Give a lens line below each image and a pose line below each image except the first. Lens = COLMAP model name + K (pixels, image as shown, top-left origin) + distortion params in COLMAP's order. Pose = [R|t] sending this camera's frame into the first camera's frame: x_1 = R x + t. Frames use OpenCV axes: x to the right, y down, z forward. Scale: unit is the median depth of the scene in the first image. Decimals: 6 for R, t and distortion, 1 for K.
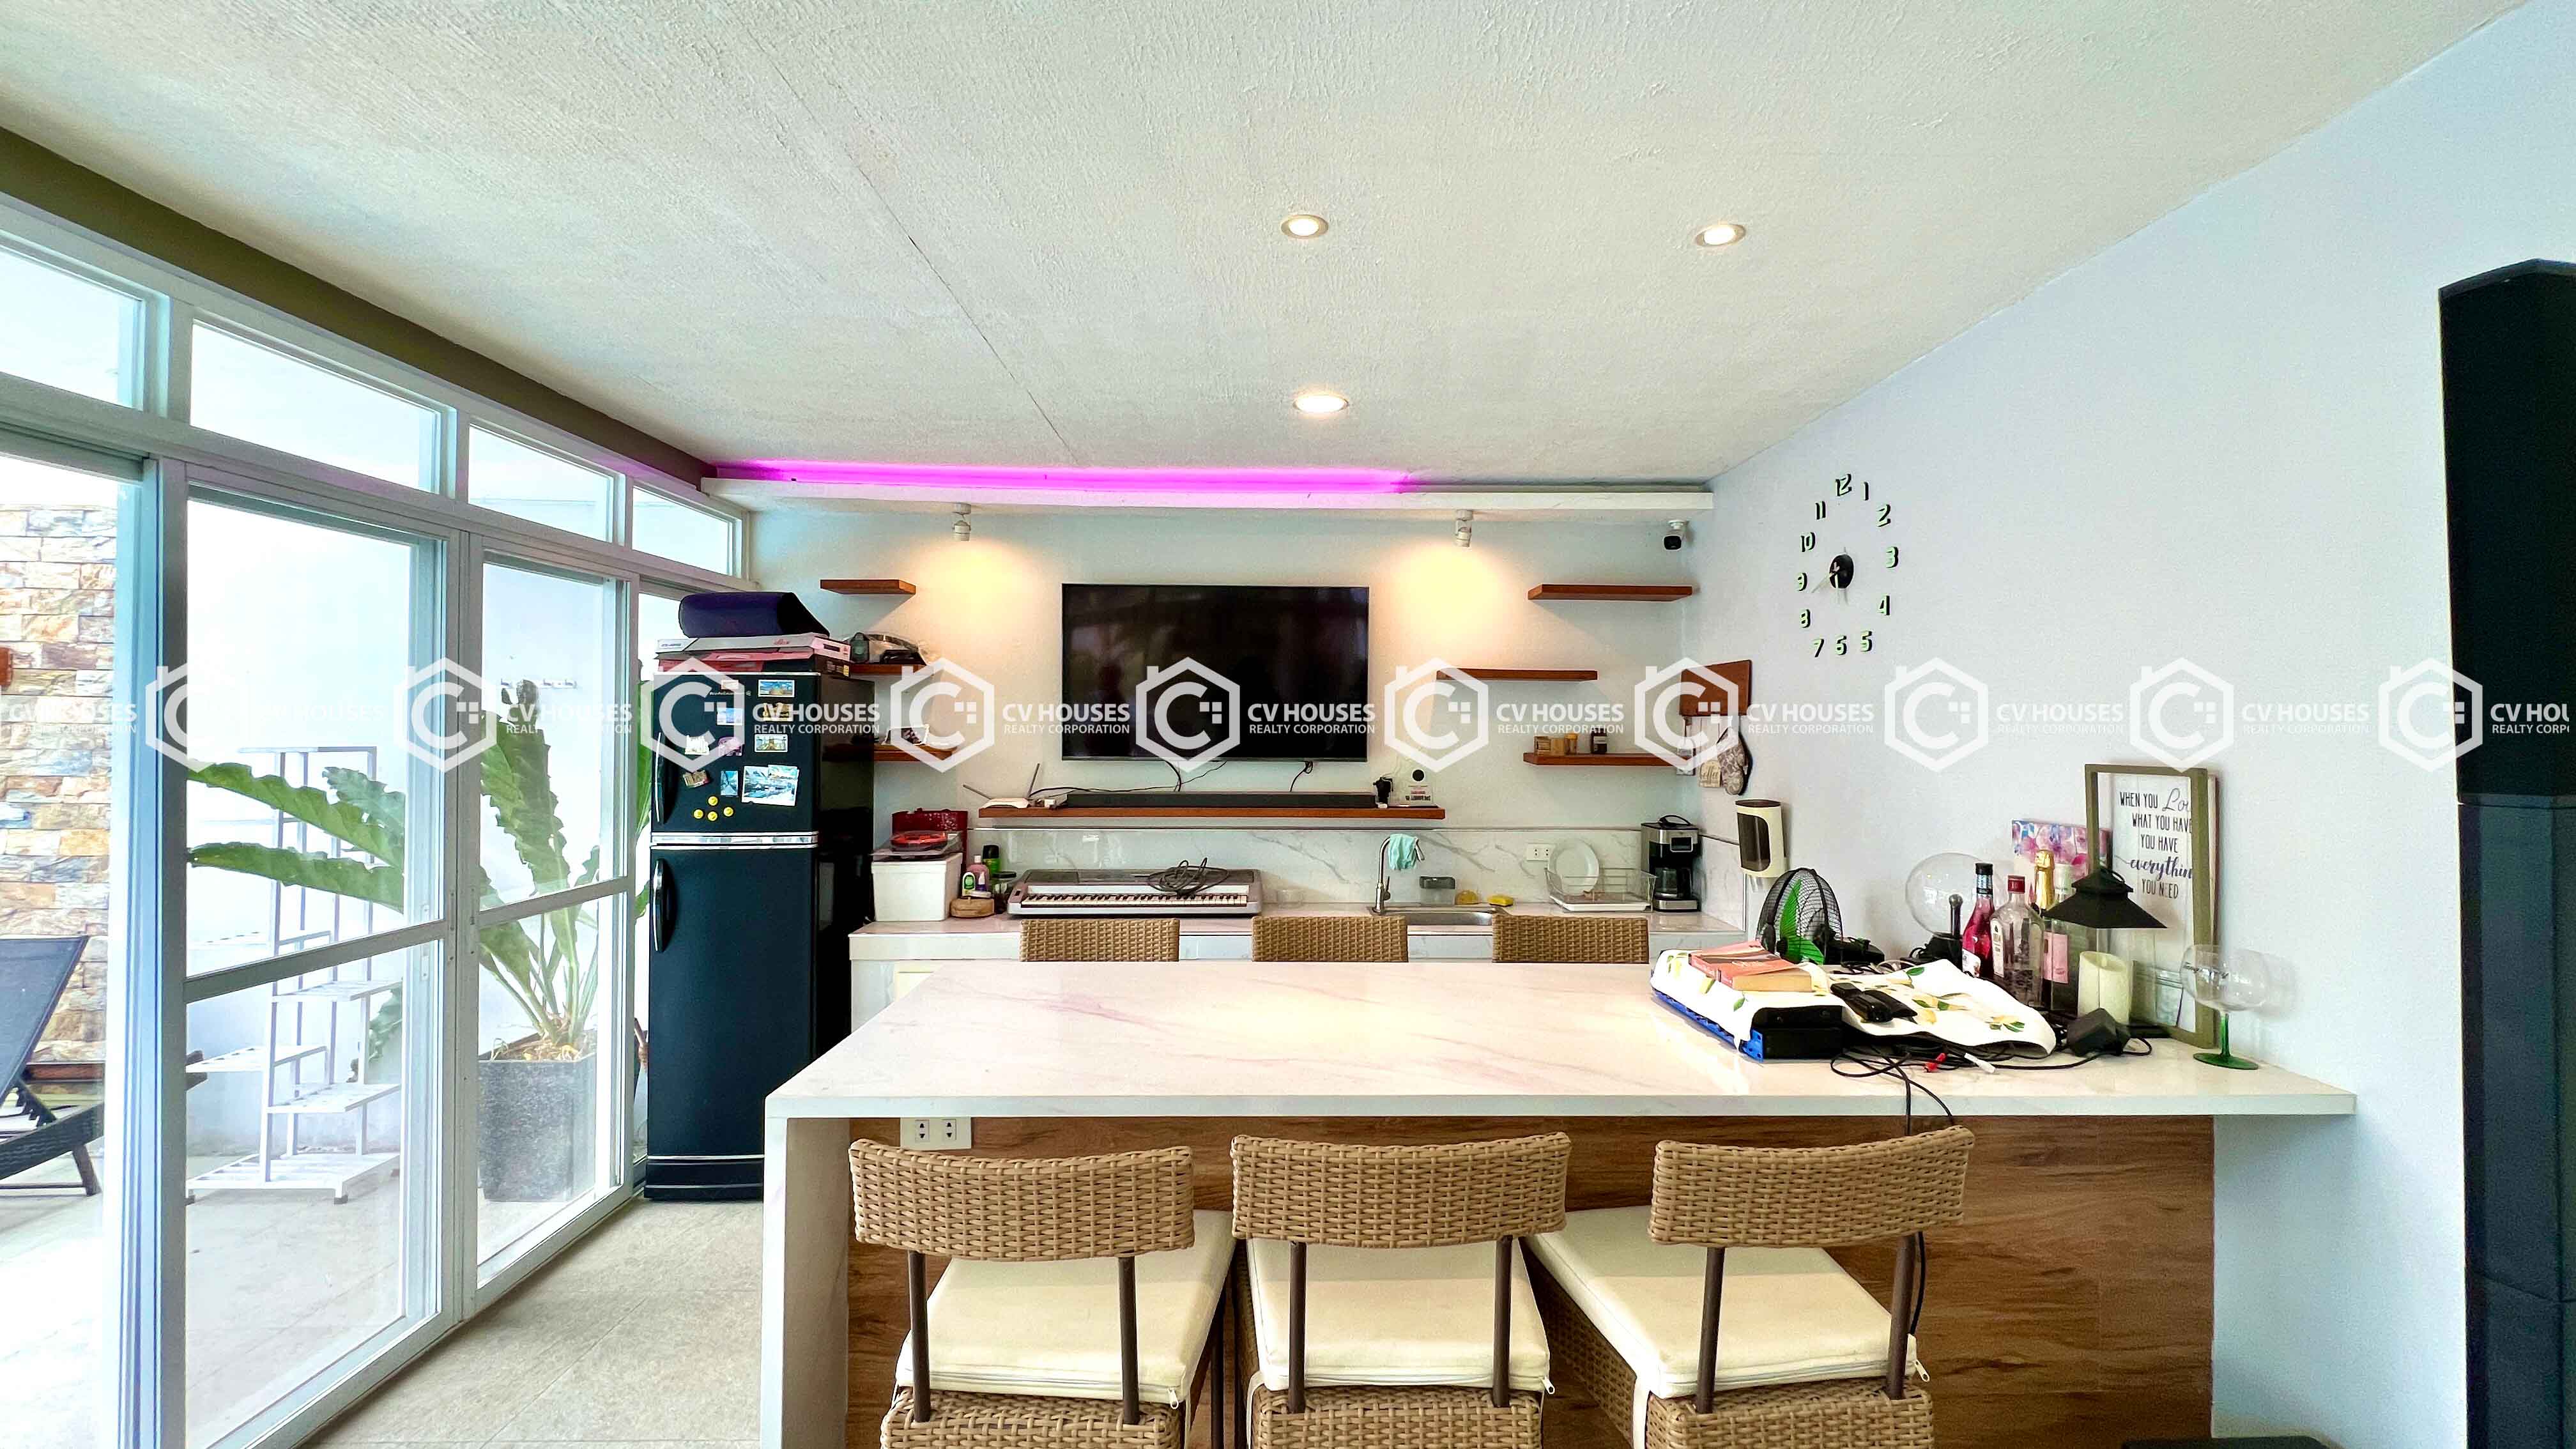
lens RADIAL K [[1004.6, 0, 1288.0], [0, 1004.6, 724.5], [0, 0, 1]] dist [0.000313, 0.000025]
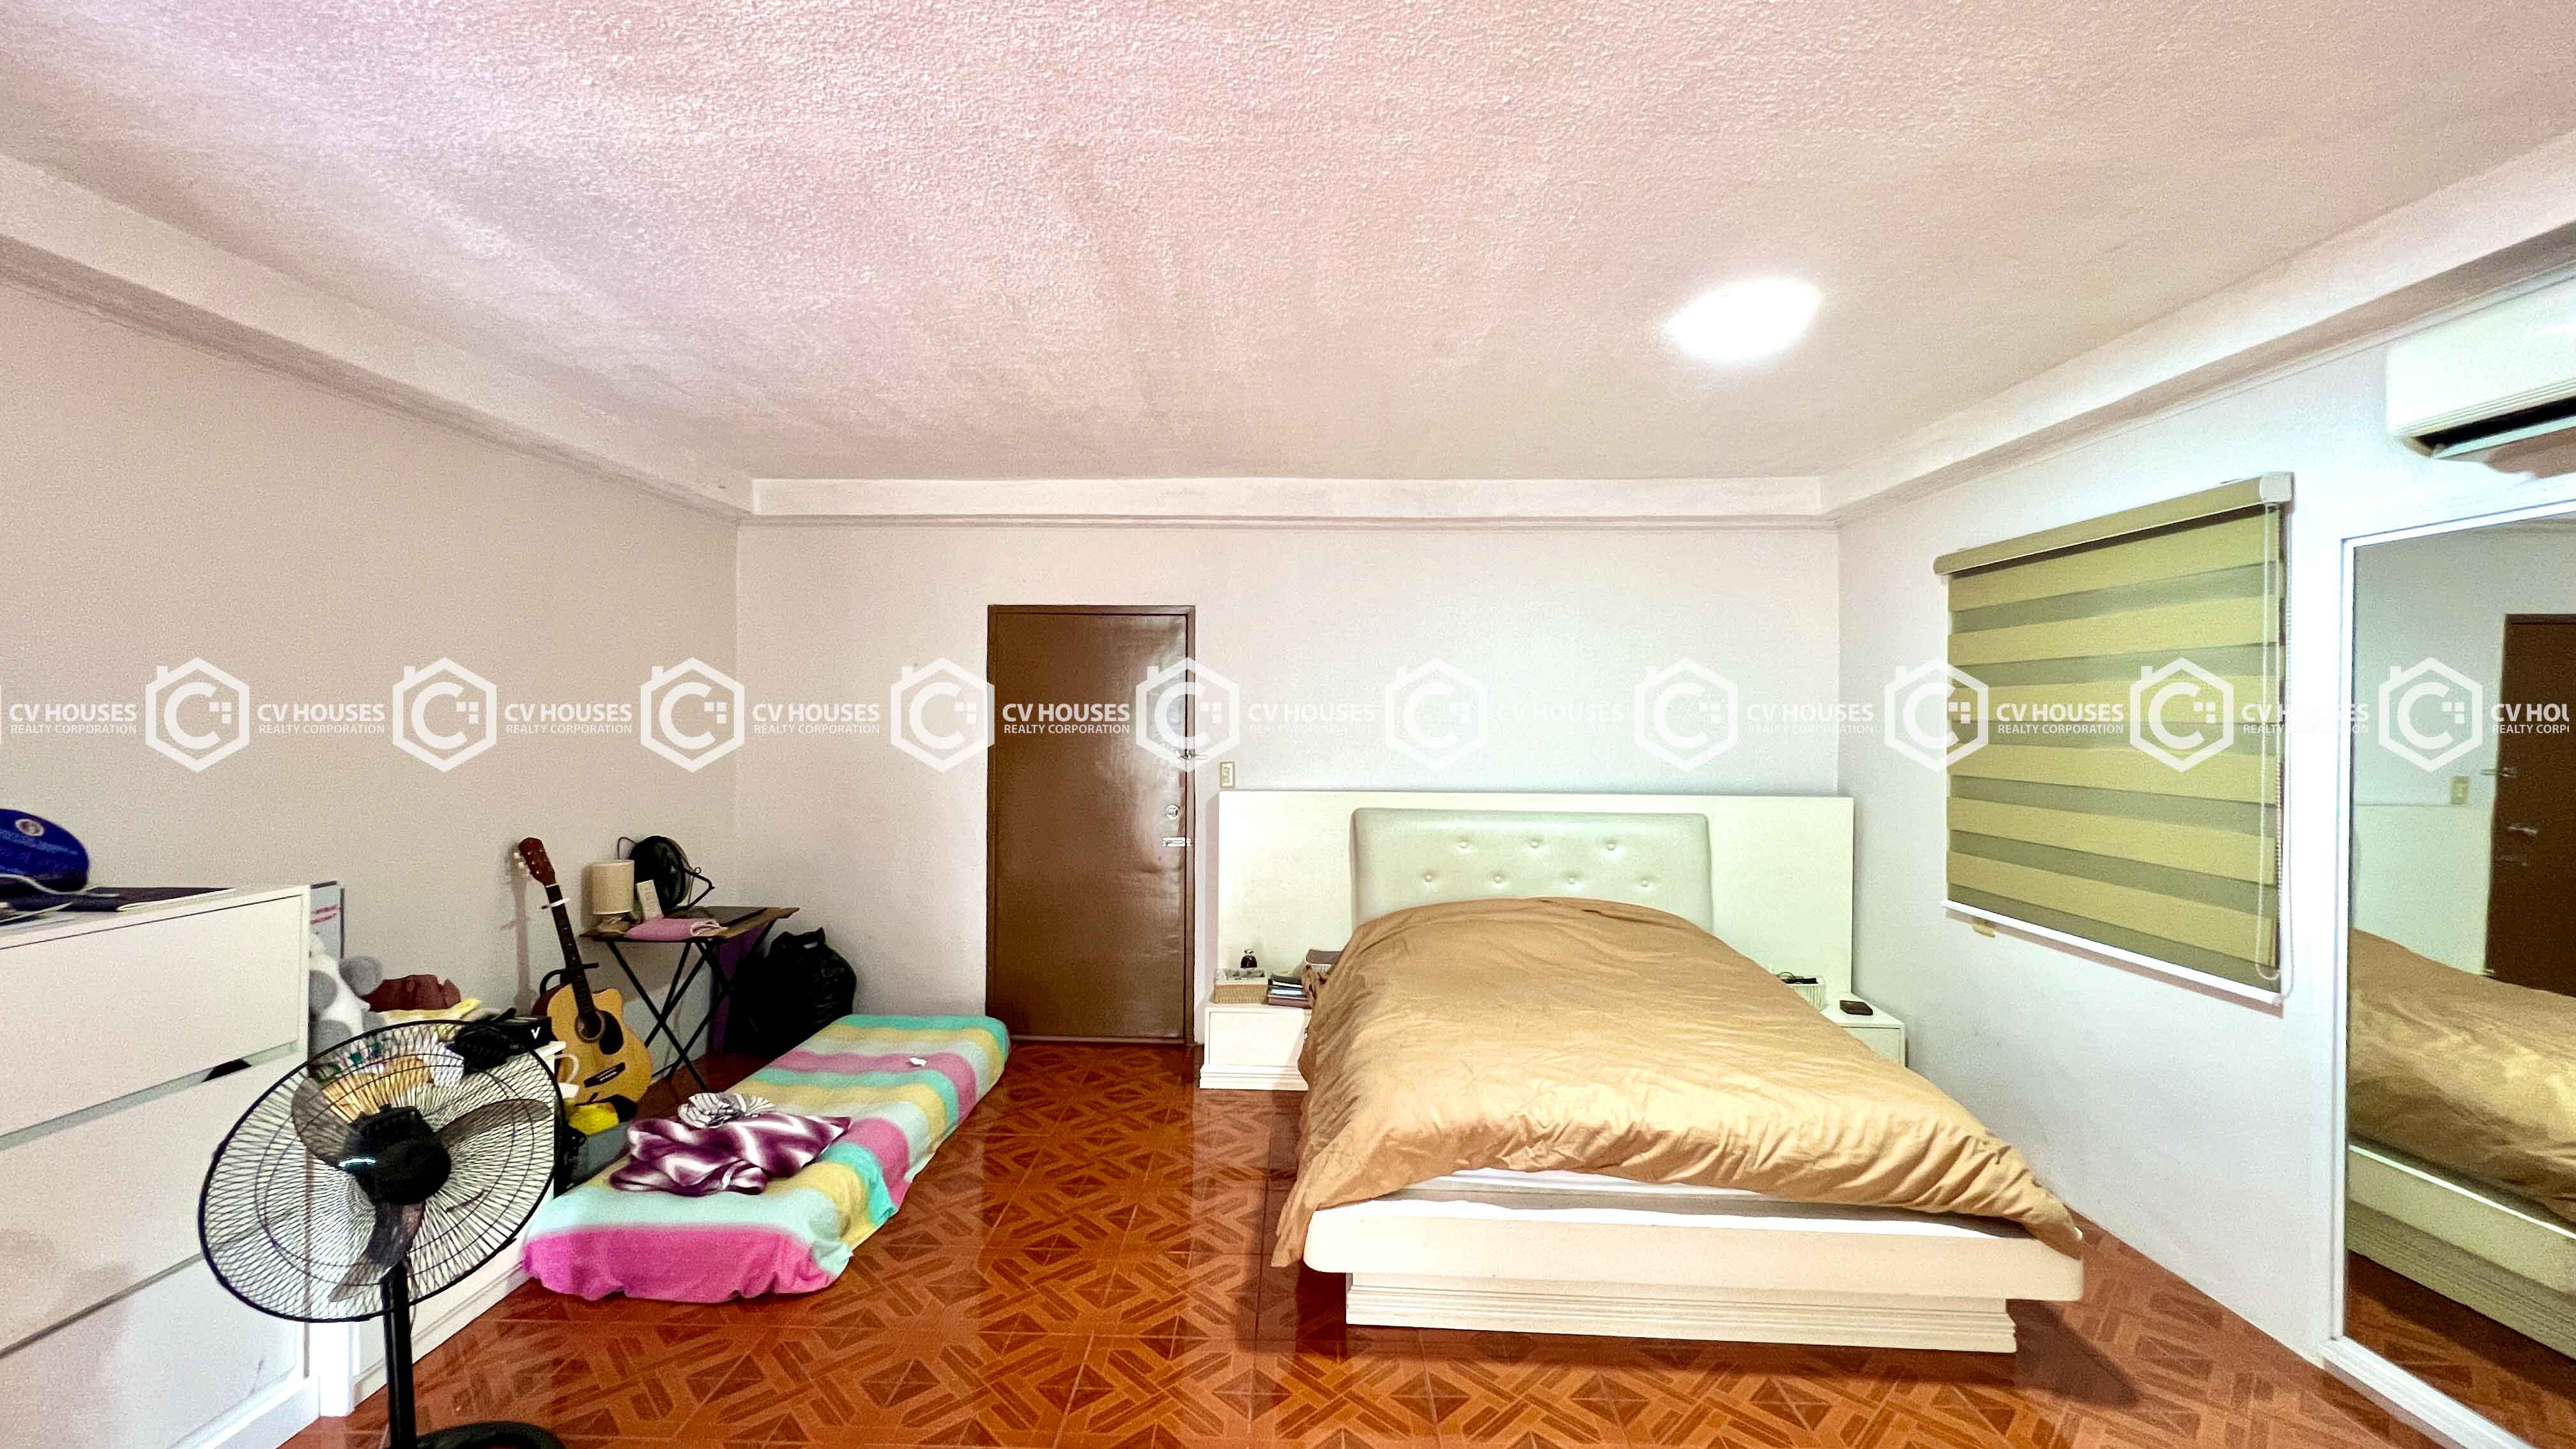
lens RADIAL K [[1004.6, 0, 1288.0], [0, 1004.6, 724.5], [0, 0, 1]] dist [0.000313, 0.000025]
pose [[0.999989, 0.000071, -0.004778, 1.230467], [-0.000071, 1.000000, -0.000013, -0.000210], [0.004778, 0.000013, 0.999989, 0.015239]]
